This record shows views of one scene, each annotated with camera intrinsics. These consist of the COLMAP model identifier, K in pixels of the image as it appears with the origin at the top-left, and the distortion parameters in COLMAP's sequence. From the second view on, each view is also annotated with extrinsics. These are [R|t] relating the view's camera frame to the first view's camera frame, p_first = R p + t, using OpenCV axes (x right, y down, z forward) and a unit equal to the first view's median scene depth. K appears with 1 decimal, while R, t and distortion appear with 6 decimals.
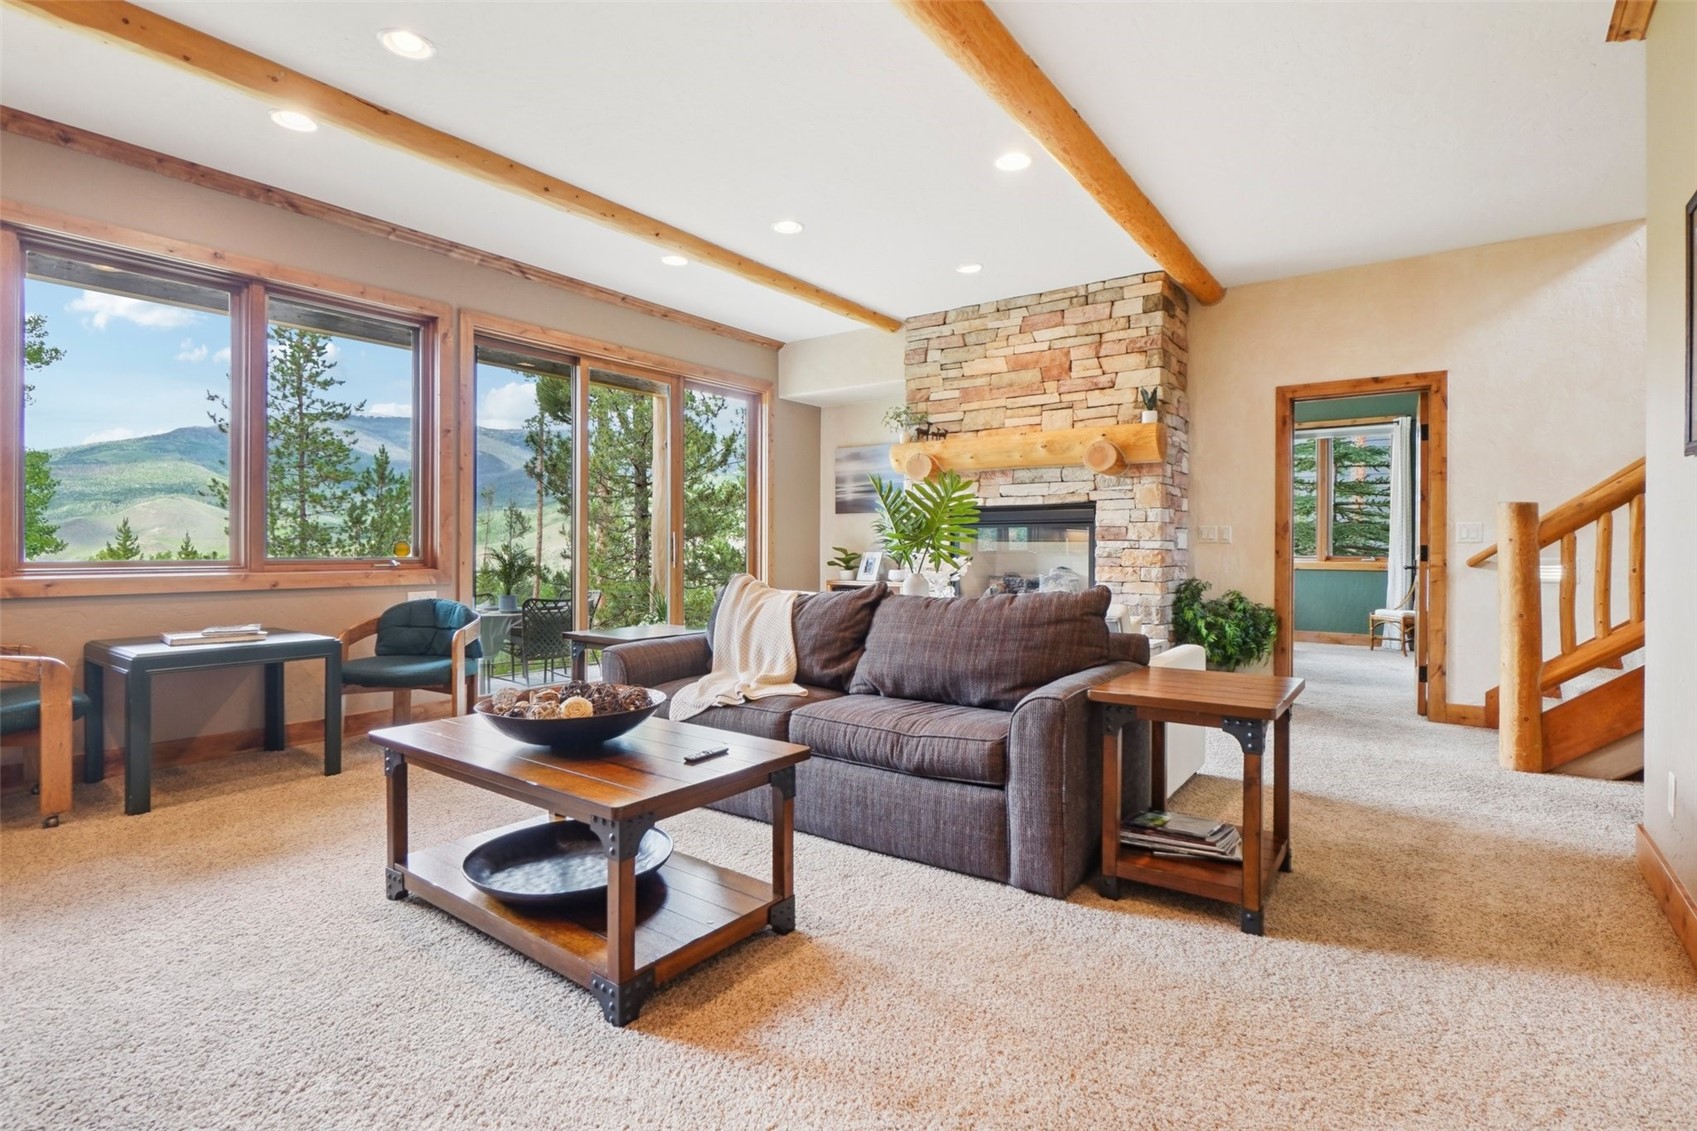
lens RADIAL K [[833.6, 0, 847.7], [0, 833.6, 560.4], [0, 0, 1]] dist [0.000566, 0.000114]
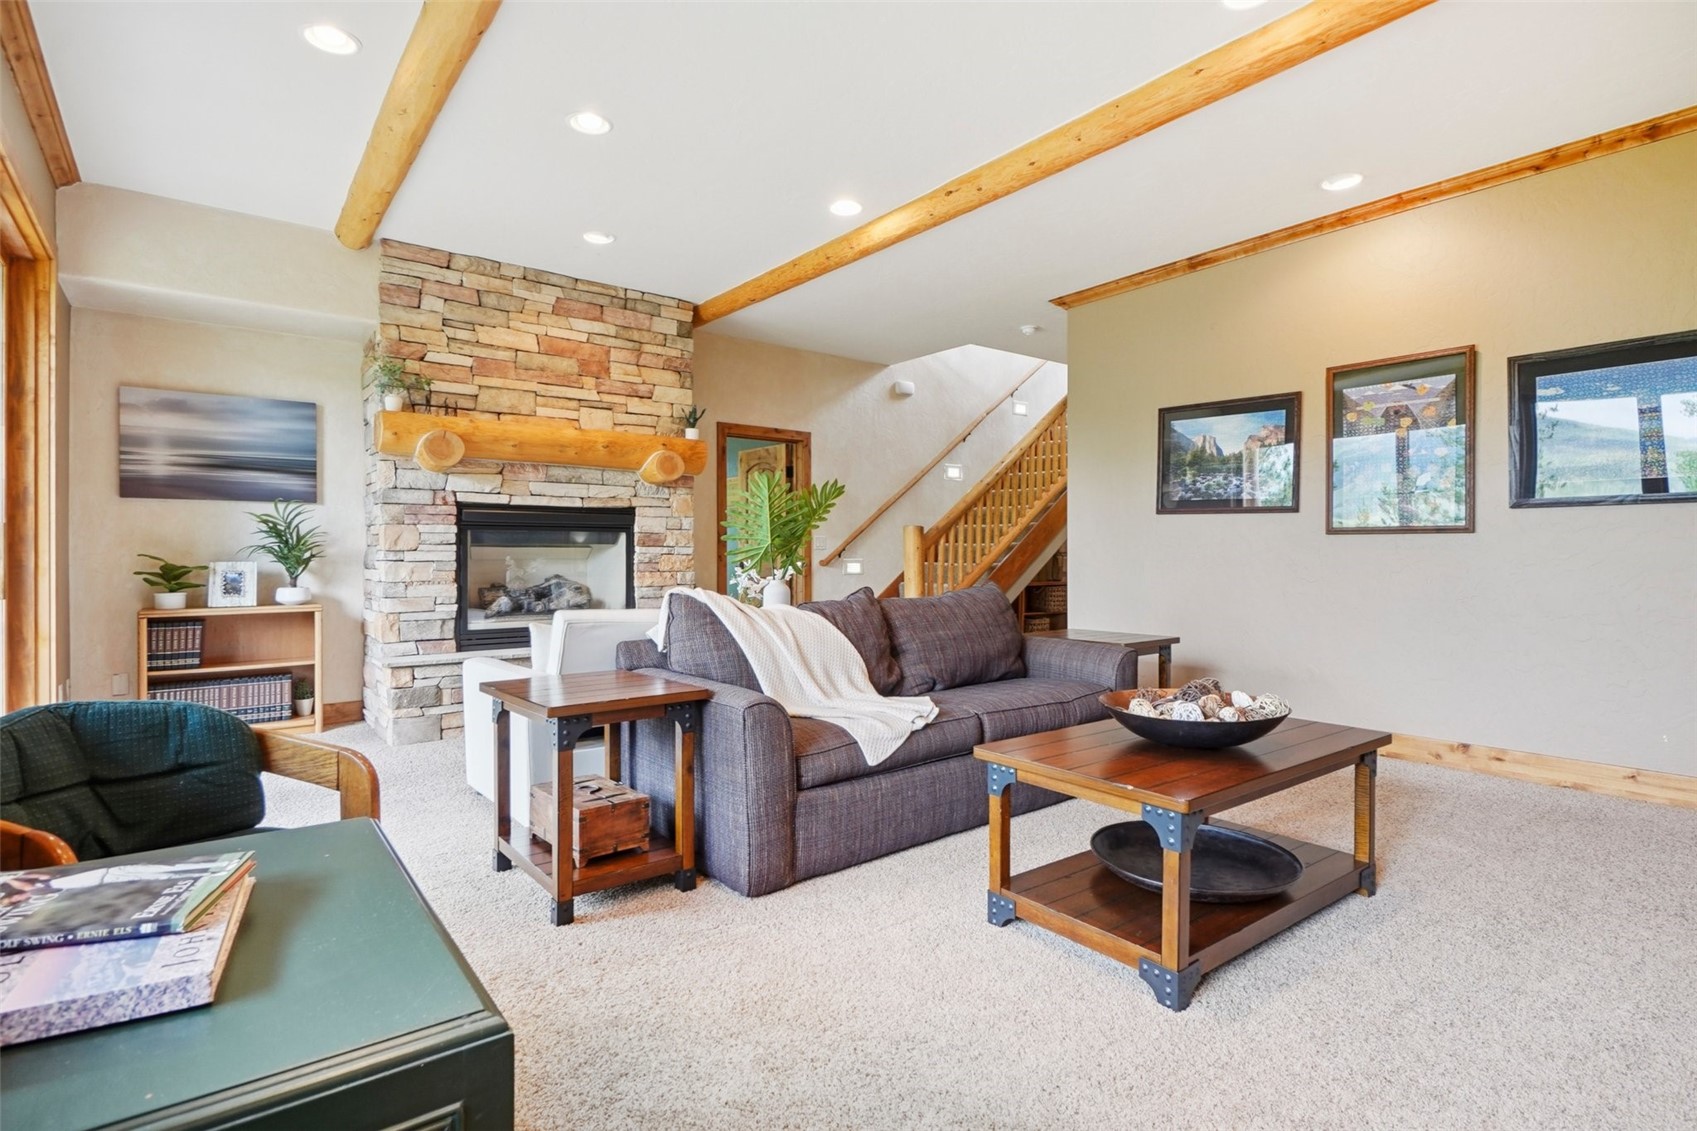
lens RADIAL K [[833.6, 0, 836.9], [0, 833.6, 558.0], [0, 0, 1]] dist [0.000566, 0.000114]
pose [[0.263462, -0.006646, 0.964647, -0.590977], [0.018739, 0.999823, 0.001770, -0.007128], [-0.964488, 0.017611, 0.263540, 0.488035]]
